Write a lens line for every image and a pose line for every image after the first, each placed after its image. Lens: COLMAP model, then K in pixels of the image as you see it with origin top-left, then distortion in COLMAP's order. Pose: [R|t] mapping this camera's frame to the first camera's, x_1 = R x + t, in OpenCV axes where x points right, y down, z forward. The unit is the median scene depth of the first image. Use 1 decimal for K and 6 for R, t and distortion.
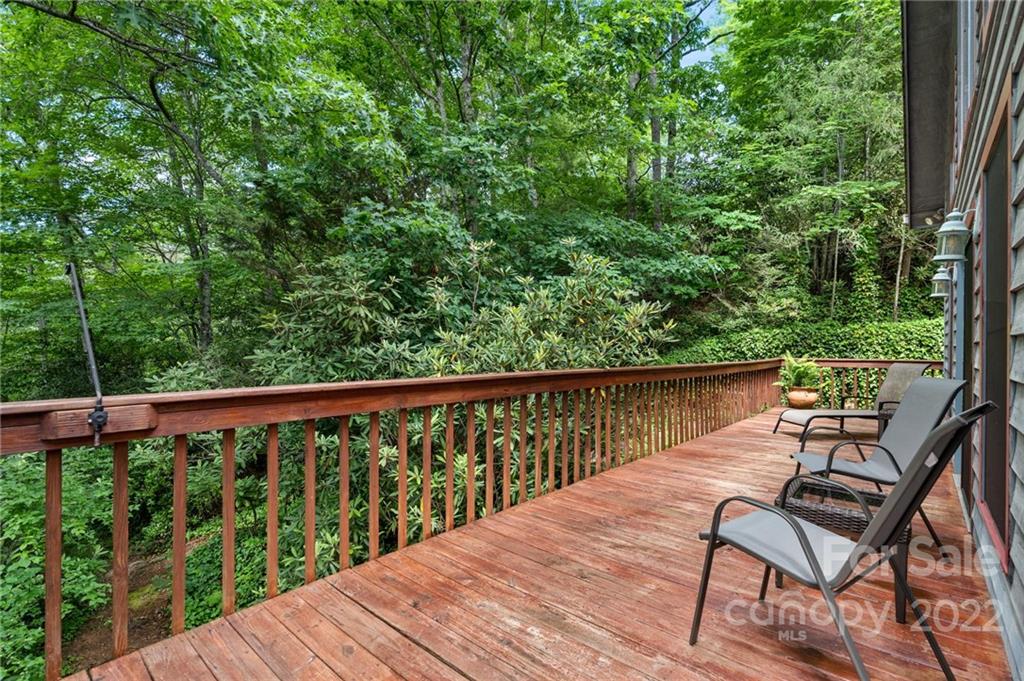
lens RADIAL K [[467.0, 0, 508.5], [0, 467.0, 345.1], [0, 0, 1]] dist [-0.012318, 0.002735]
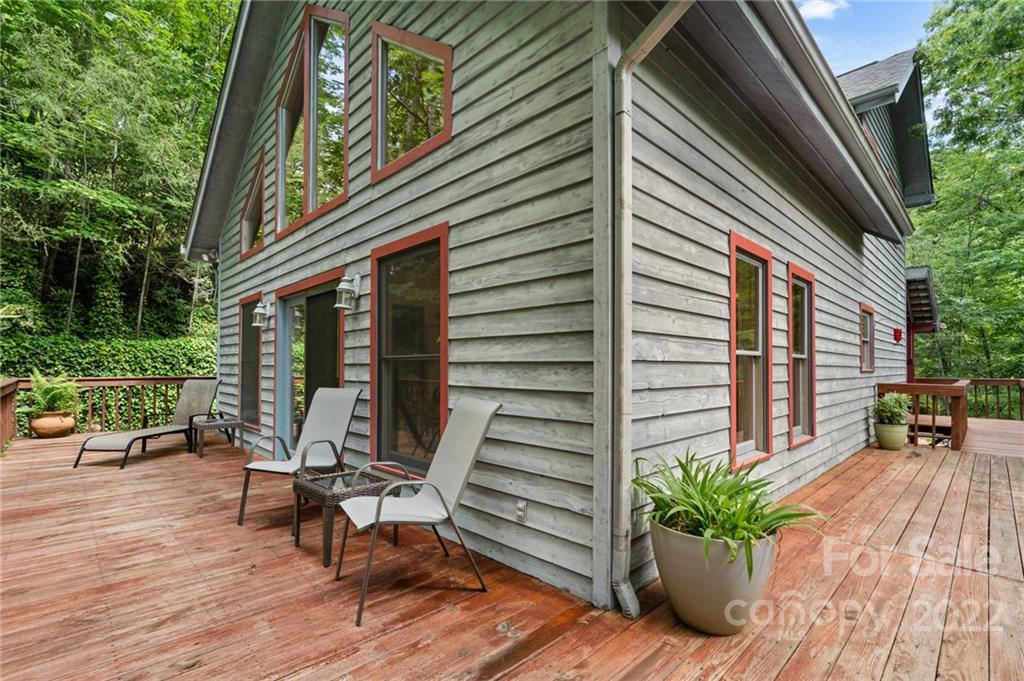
lens RADIAL K [[467.0, 0, 506.8], [0, 467.0, 366.6], [0, 0, 1]] dist [-0.012318, 0.002735]
pose [[0.090623, -0.003932, 0.995877, -0.123323], [-0.007757, 0.999959, 0.004654, -0.002370], [-0.995855, -0.008147, 0.090589, 0.090093]]
